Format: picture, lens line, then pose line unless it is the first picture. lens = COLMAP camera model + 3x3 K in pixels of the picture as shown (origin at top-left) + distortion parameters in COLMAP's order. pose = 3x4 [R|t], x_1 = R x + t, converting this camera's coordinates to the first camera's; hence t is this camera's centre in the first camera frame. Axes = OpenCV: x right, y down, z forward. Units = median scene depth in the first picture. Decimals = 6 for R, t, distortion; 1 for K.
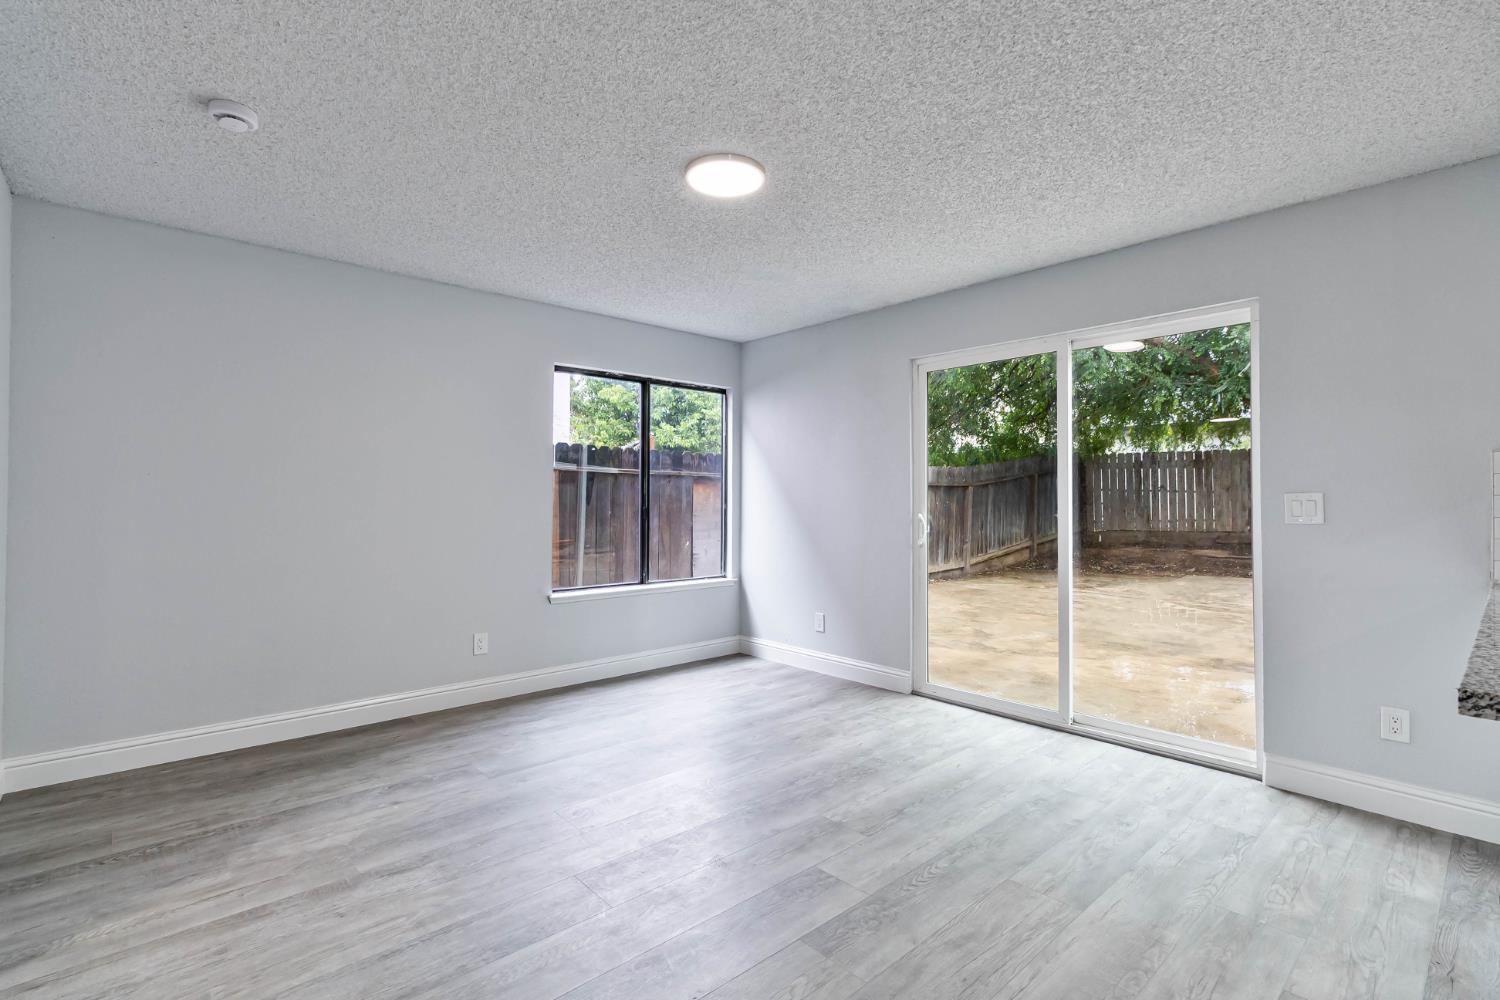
lens RADIAL K [[697.1, 0, 753.8], [0, 697.1, 497.2], [0, 0, 1]] dist [0.001407, 0.000256]
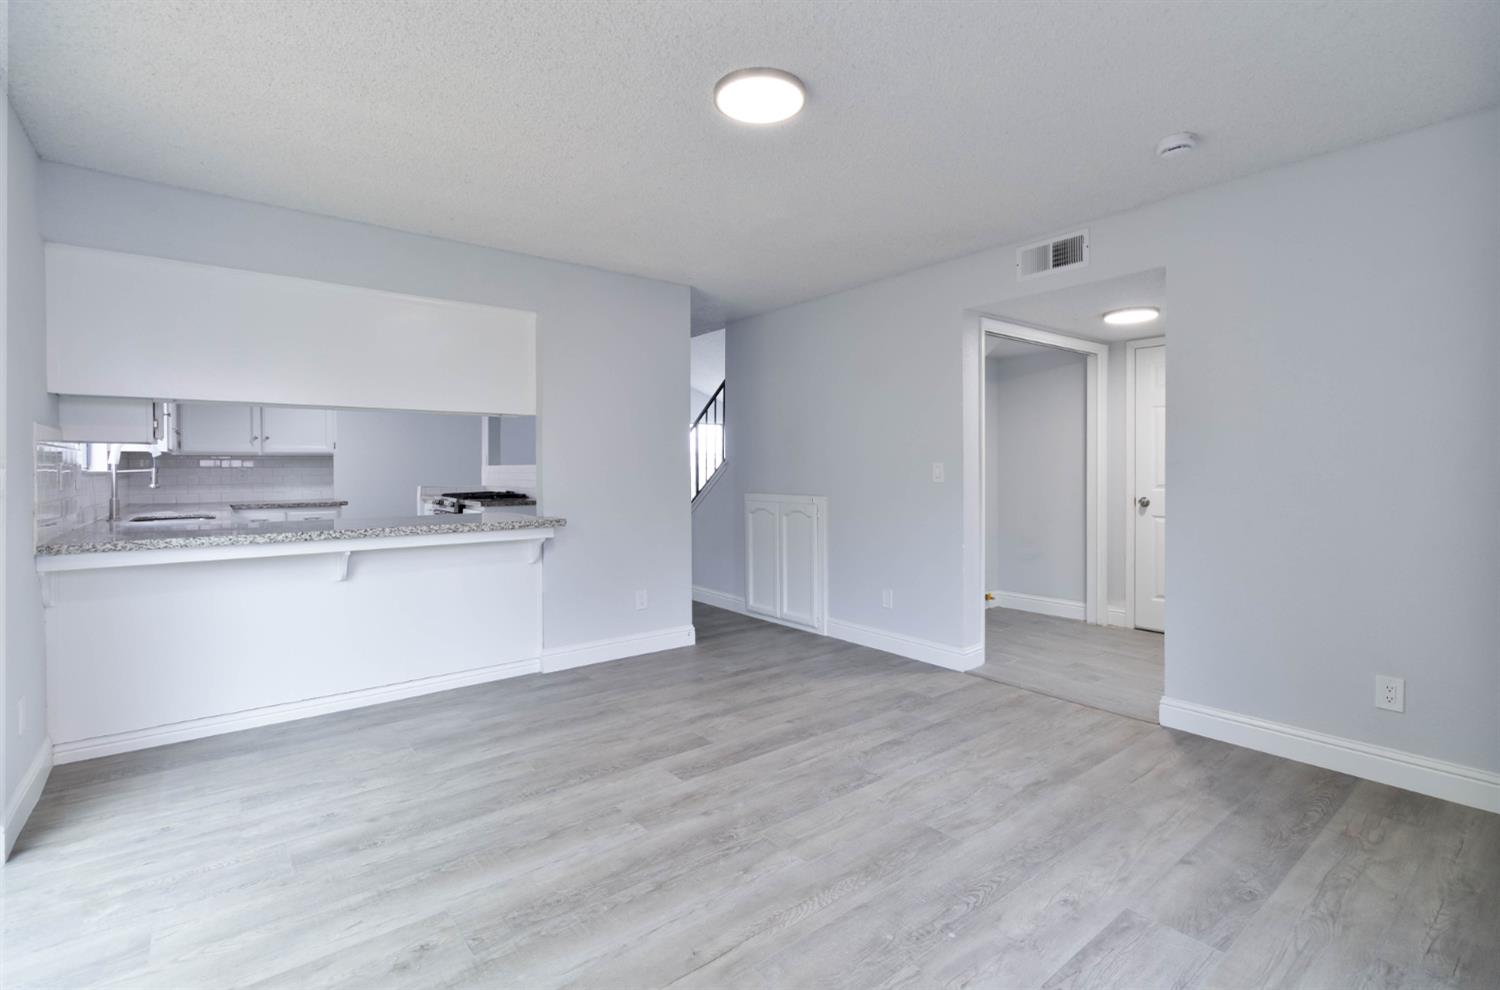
lens RADIAL K [[697.1, 0, 764.6], [0, 697.1, 466.0], [0, 0, 1]] dist [0.001407, 0.000256]
pose [[-0.998702, -0.002308, 0.050874, -0.094903], [-0.002586, 0.999982, -0.005396, 0.006267], [-0.050860, -0.005521, -0.998691, 1.956671]]
